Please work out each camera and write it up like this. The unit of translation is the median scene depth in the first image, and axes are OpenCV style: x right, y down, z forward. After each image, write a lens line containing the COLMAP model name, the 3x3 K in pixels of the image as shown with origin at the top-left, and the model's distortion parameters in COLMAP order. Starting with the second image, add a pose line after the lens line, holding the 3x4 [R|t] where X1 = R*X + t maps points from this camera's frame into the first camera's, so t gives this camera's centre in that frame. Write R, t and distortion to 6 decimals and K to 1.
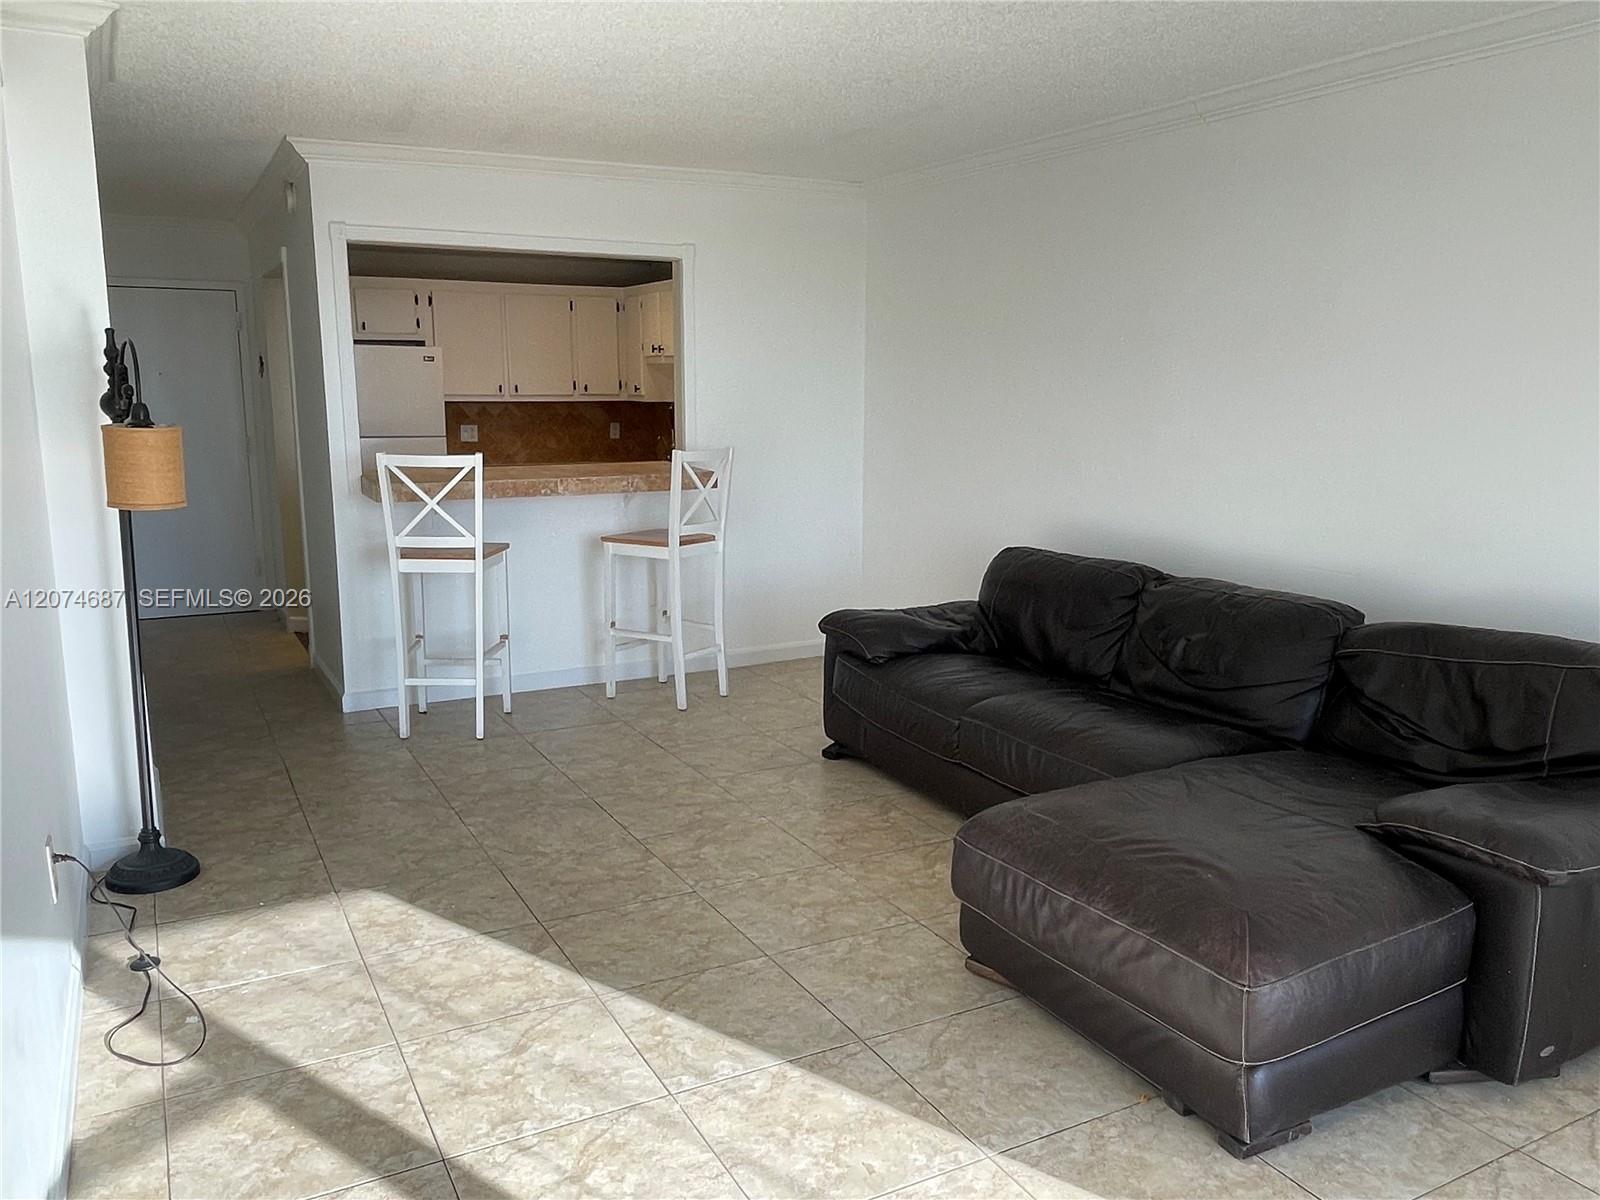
lens RADIAL K [[1197.1, 0, 792.8], [0, 1197.1, 623.8], [0, 0, 1]] dist [0.012394, -0.000279]
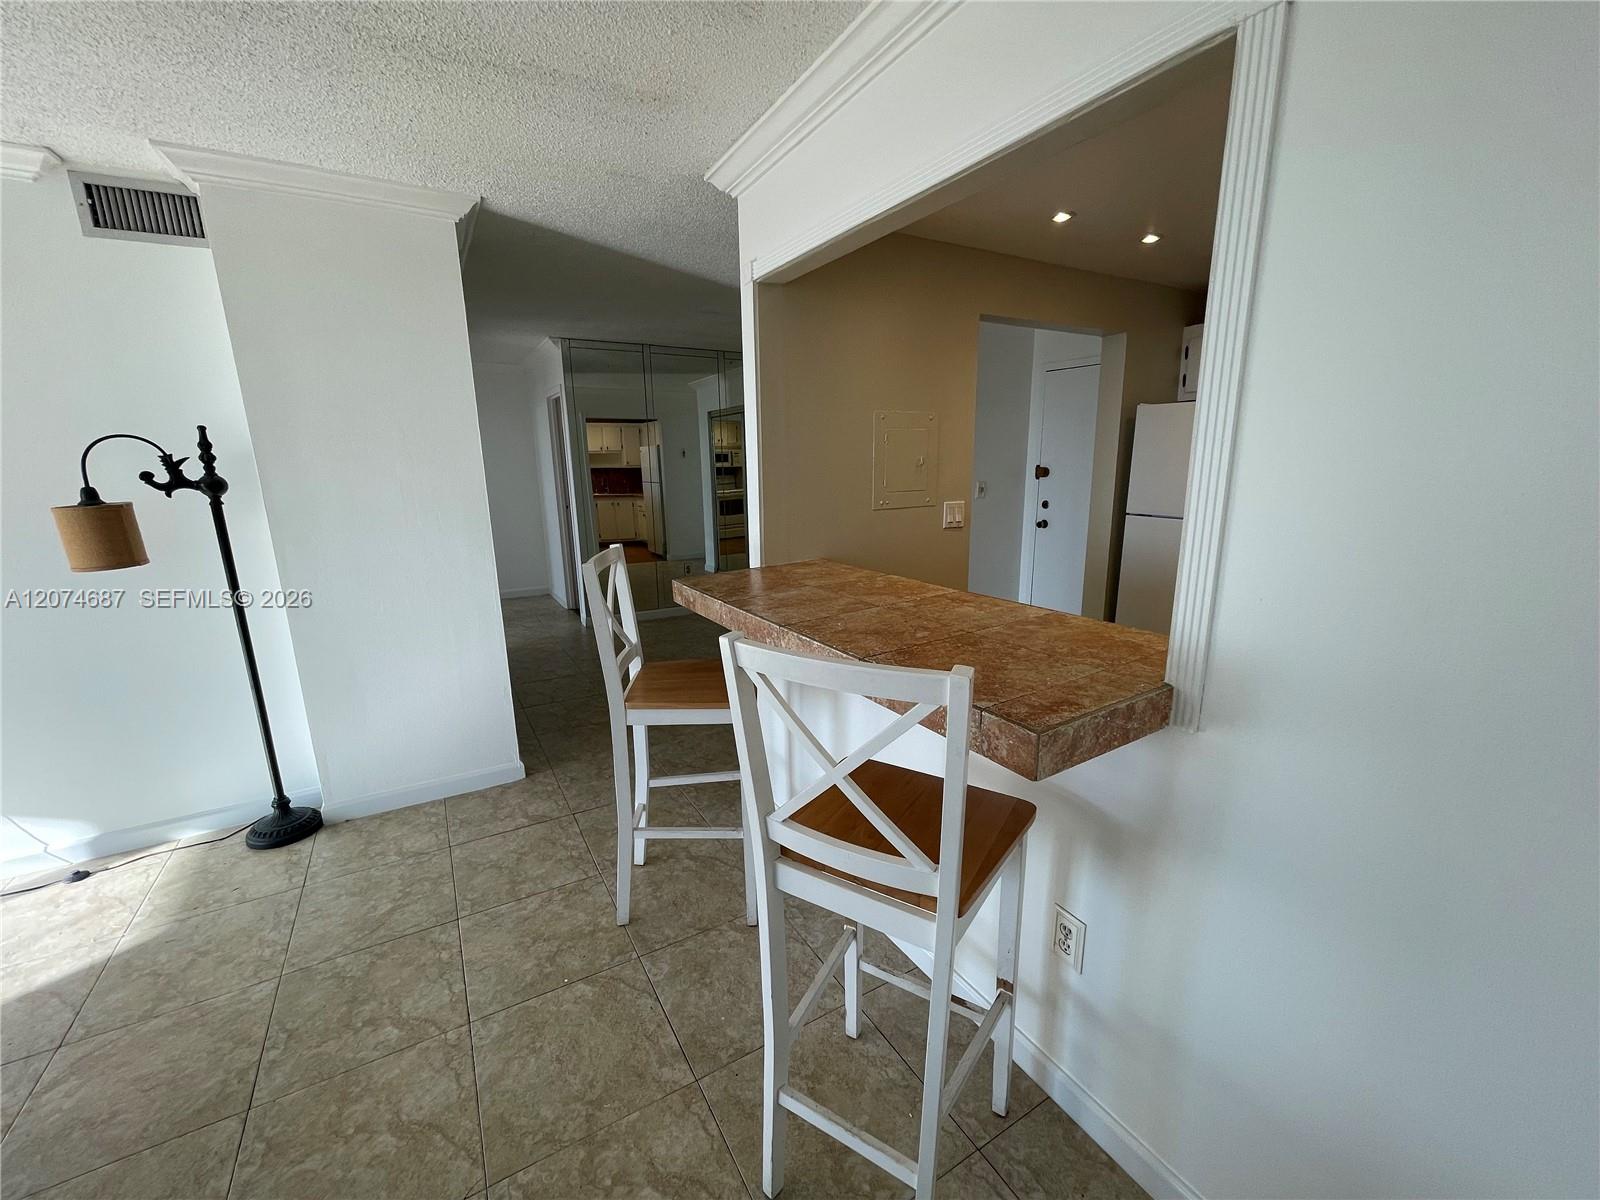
lens RADIAL K [[648.5, 0, 787.1], [0, 648.5, 603.3], [0, 0, 1]] dist [-0.000757, 0.000319]
pose [[0.026260, 0.215859, -0.976071, 0.132904], [-0.174610, 0.962388, 0.208135, -0.263576], [0.984287, 0.164966, 0.062964, 1.330520]]
